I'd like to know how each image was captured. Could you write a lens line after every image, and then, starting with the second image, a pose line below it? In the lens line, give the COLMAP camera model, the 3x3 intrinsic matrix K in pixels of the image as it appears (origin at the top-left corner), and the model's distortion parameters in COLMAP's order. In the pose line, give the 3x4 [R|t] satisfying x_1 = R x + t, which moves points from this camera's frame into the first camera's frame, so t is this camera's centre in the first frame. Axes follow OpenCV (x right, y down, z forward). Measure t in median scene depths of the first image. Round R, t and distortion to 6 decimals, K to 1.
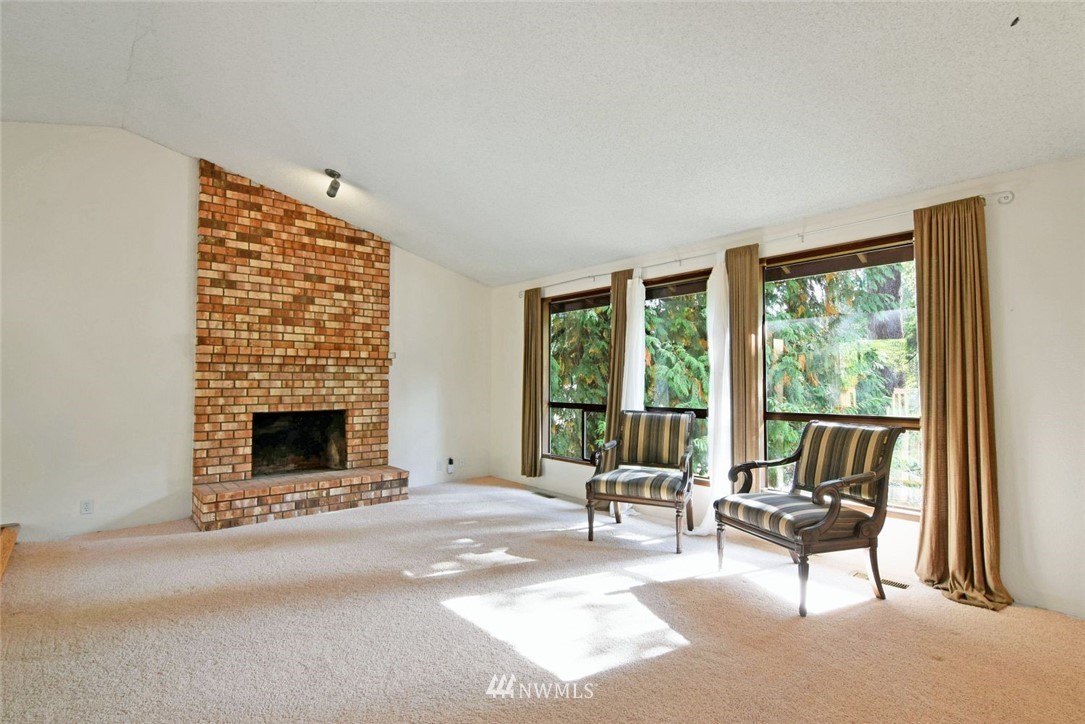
lens RADIAL K [[543.2, 0, 561.0], [0, 543.2, 366.5], [0, 0, 1]] dist [-0.001491, -0.010687]
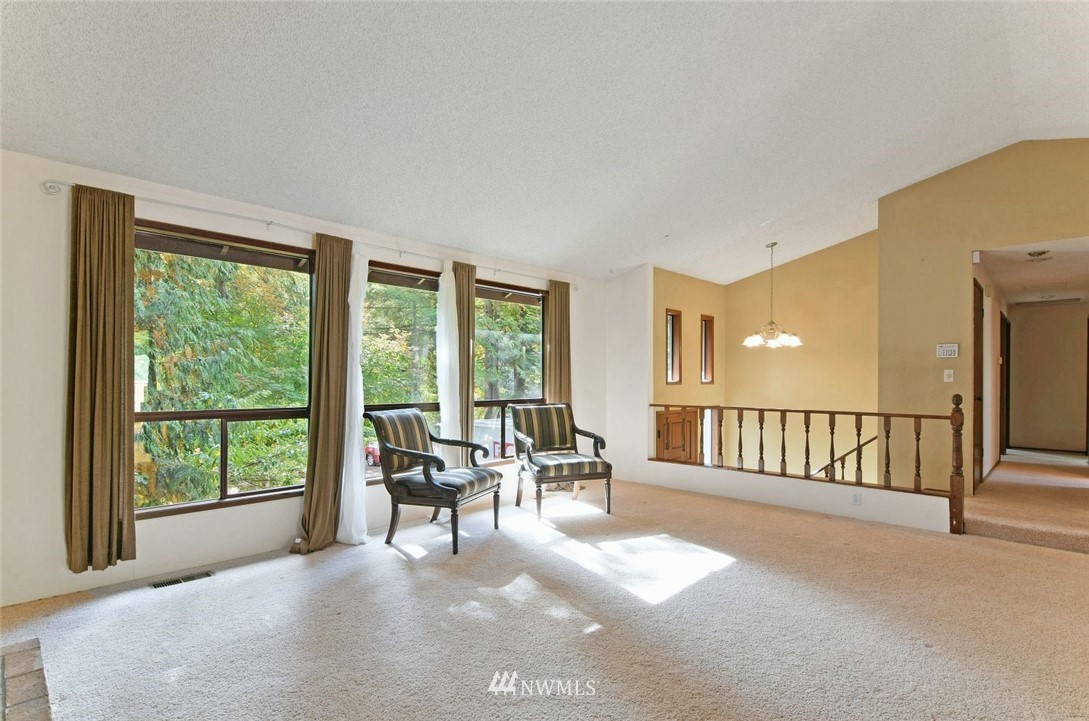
lens RADIAL K [[530.9, 0, 544.7], [0, 530.9, 375.6], [0, 0, 1]] dist [0.001117, 0.000124]
pose [[-0.093473, 0.003676, 0.995615, -0.952254], [-0.032896, 0.999436, -0.006779, 0.029792], [-0.995078, -0.033386, -0.093300, 1.069685]]
